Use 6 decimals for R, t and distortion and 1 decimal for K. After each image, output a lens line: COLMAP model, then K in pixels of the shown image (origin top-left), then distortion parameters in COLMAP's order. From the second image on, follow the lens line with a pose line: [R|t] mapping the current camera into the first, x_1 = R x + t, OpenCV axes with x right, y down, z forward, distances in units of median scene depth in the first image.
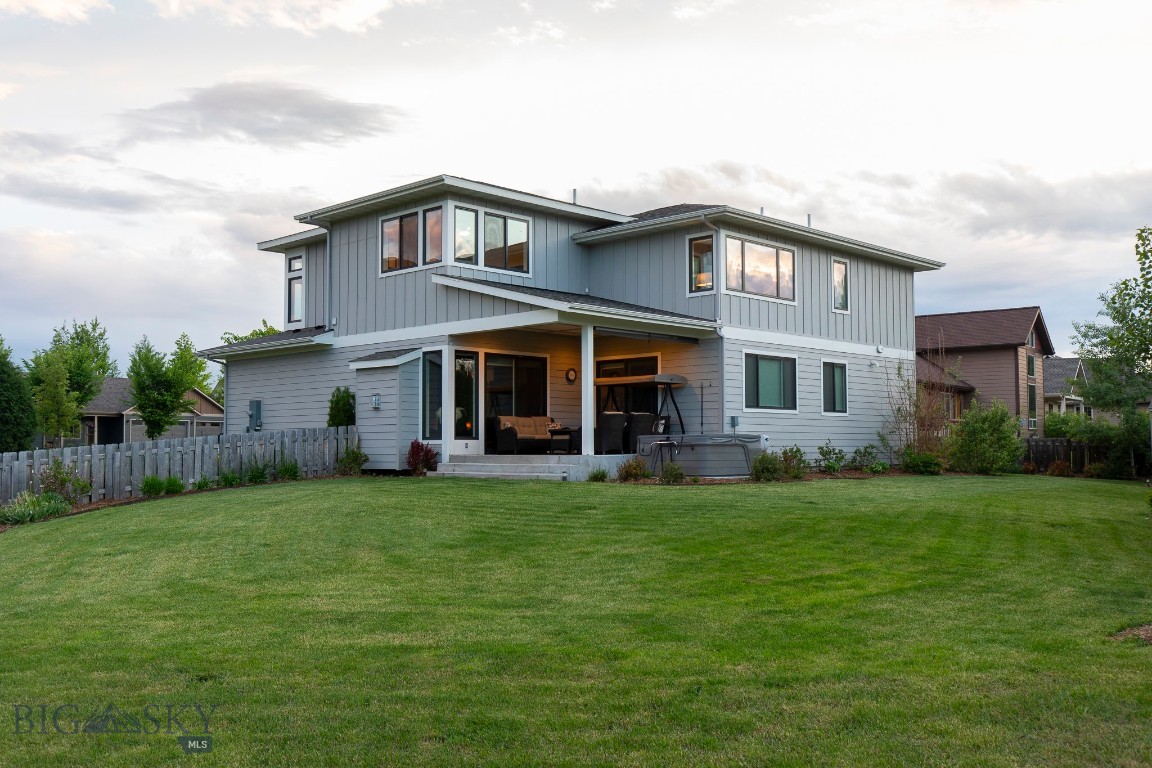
lens RADIAL K [[1105.6, 0, 566.0], [0, 1105.6, 386.2], [0, 0, 1]] dist [0.014870, 0.000000]
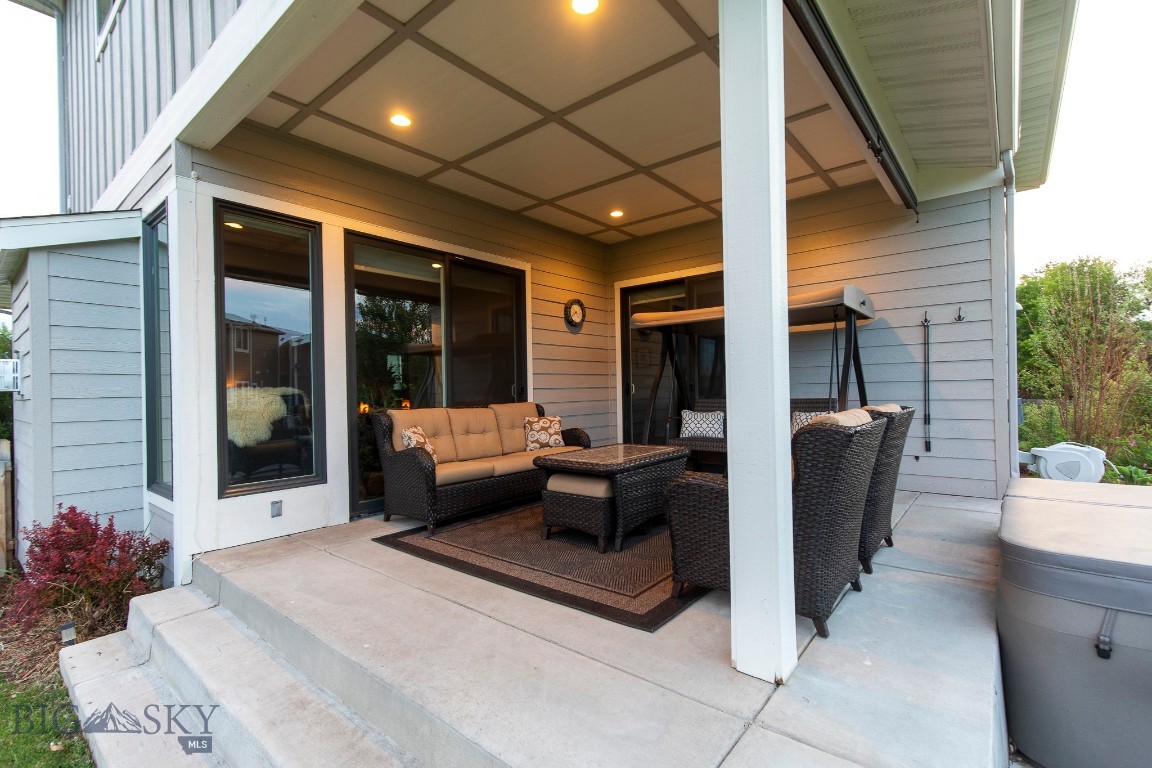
lens RADIAL K [[523.1, 0, 580.9], [0, 523.1, 384.1], [0, 0, 1]] dist [0.023777, -0.006696]
pose [[0.996383, -0.016875, 0.083281, -0.013488], [0.013000, 0.998817, 0.046853, 0.011071], [-0.083973, -0.045601, 0.995424, 0.804582]]
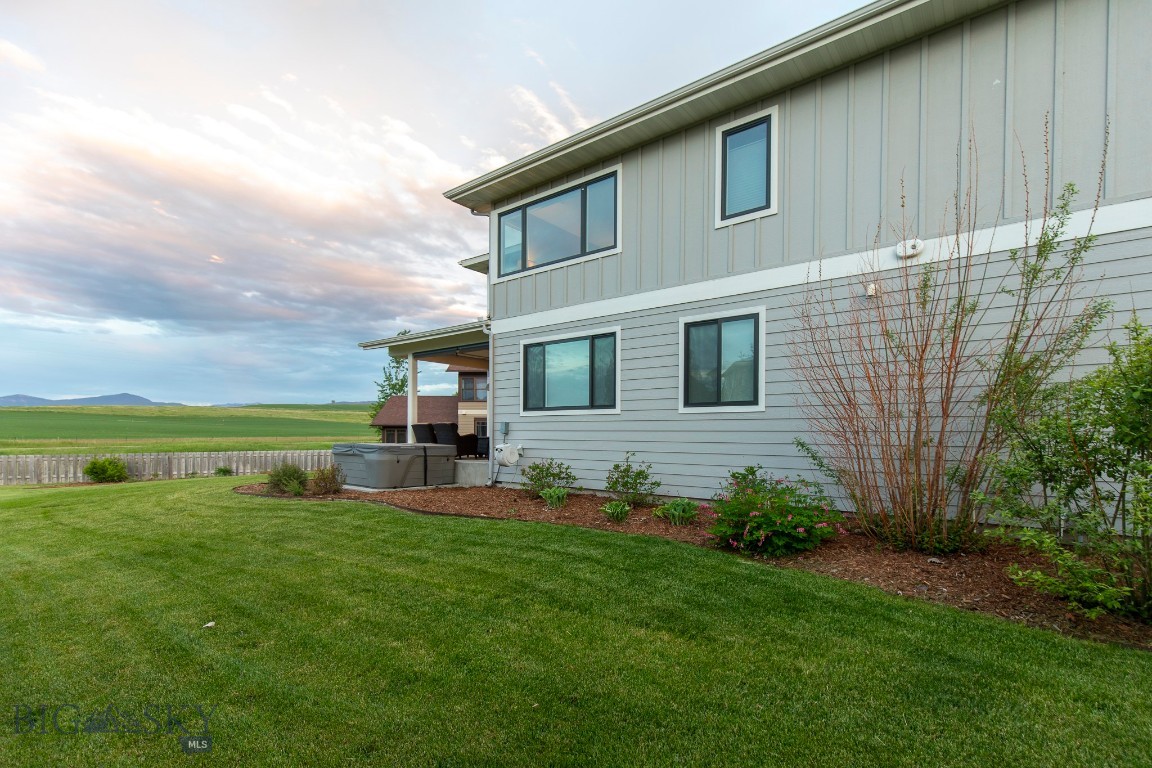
lens RADIAL K [[547.2, 0, 582.7], [0, 547.2, 434.8], [0, 0, 1]] dist [0.003592, -0.002357]
pose [[0.098852, 0.000739, -0.995102, 0.561528], [0.049316, 0.998767, 0.005641, 0.036101], [0.993879, -0.049632, 0.098694, 0.984521]]
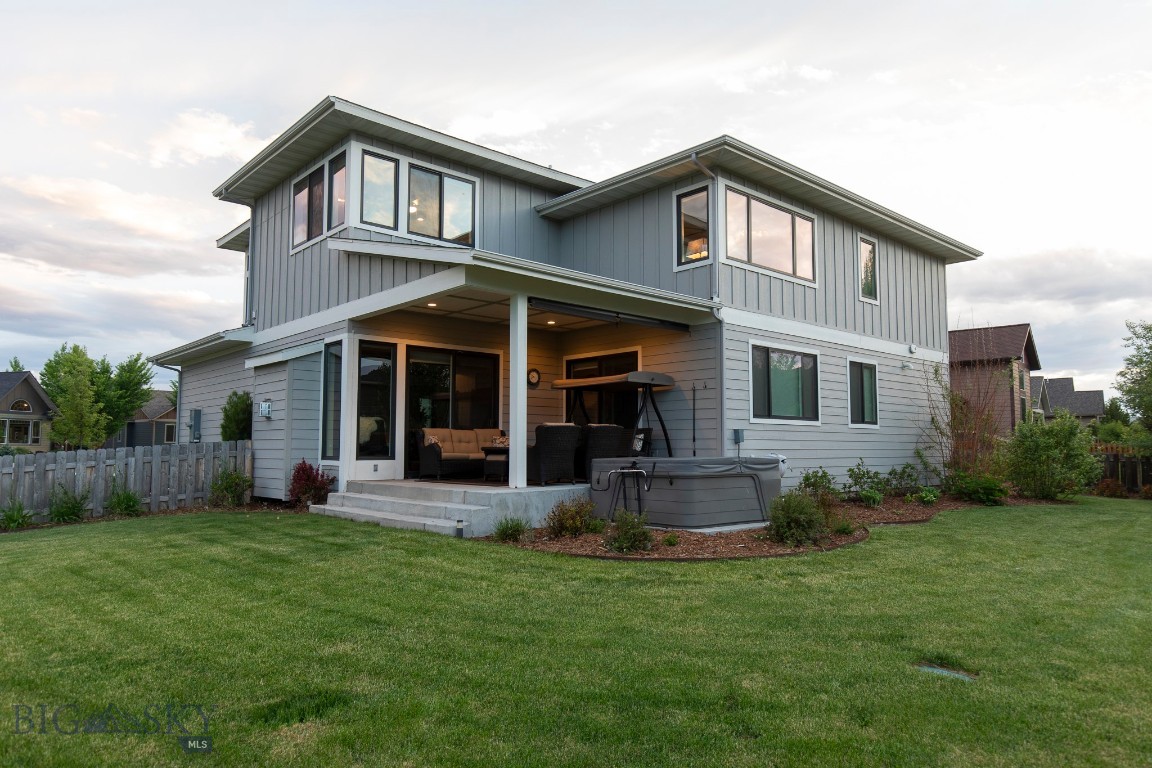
lens RADIAL K [[729.4, 0, 573.8], [0, 729.4, 392.9], [0, 0, 1]] dist [0.006452, -0.004780]
pose [[0.997893, -0.001144, -0.064877, 0.072240], [-0.000009, 0.999842, -0.017756, 0.011342], [0.064888, 0.017719, 0.997735, 0.493321]]
